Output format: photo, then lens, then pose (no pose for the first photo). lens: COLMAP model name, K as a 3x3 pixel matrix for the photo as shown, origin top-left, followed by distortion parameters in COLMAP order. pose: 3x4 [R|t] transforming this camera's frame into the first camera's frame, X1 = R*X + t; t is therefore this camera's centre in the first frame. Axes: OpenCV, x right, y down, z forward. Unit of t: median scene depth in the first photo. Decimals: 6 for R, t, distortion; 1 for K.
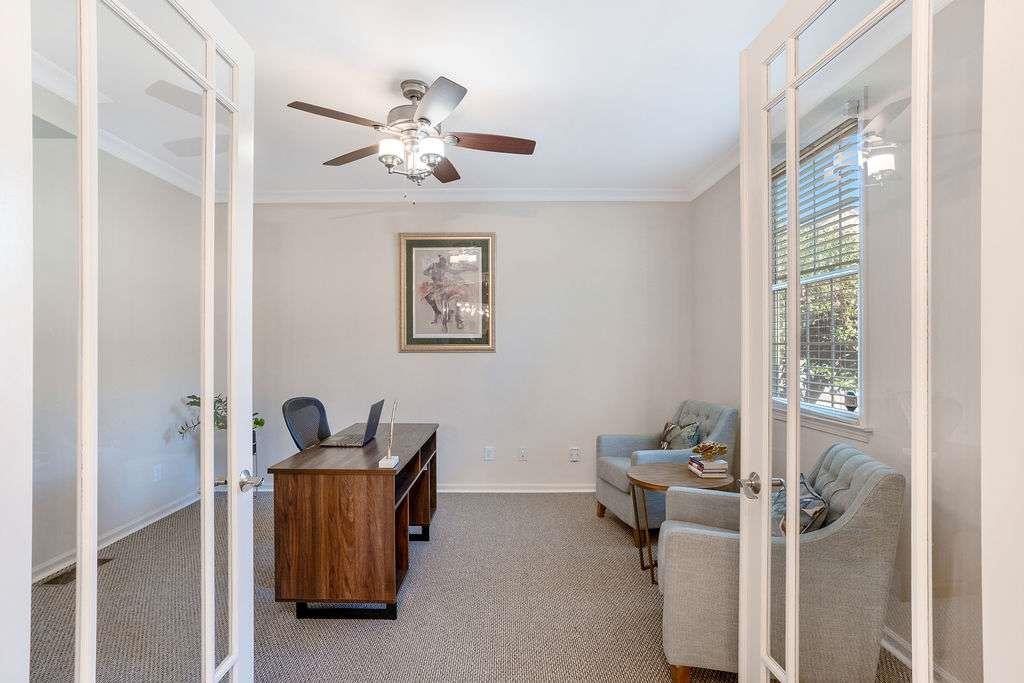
lens RADIAL K [[517.6, 0, 509.3], [0, 517.6, 345.4], [0, 0, 1]] dist [-0.010505, 0.001542]
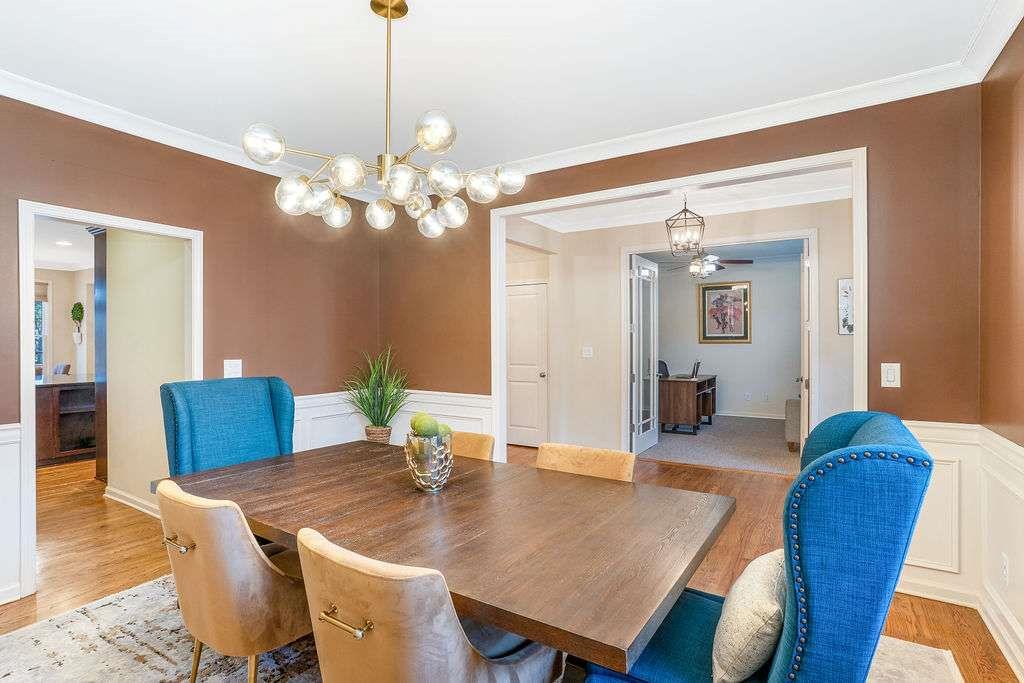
lens RADIAL K [[517.6, 0, 510.4], [0, 517.6, 339.2], [0, 0, 1]] dist [-0.010505, 0.001542]
pose [[0.844300, -0.001859, -0.535868, 0.251258], [0.002693, 0.999996, 0.000775, -0.007597], [0.535864, -0.002098, 0.844301, -1.113596]]
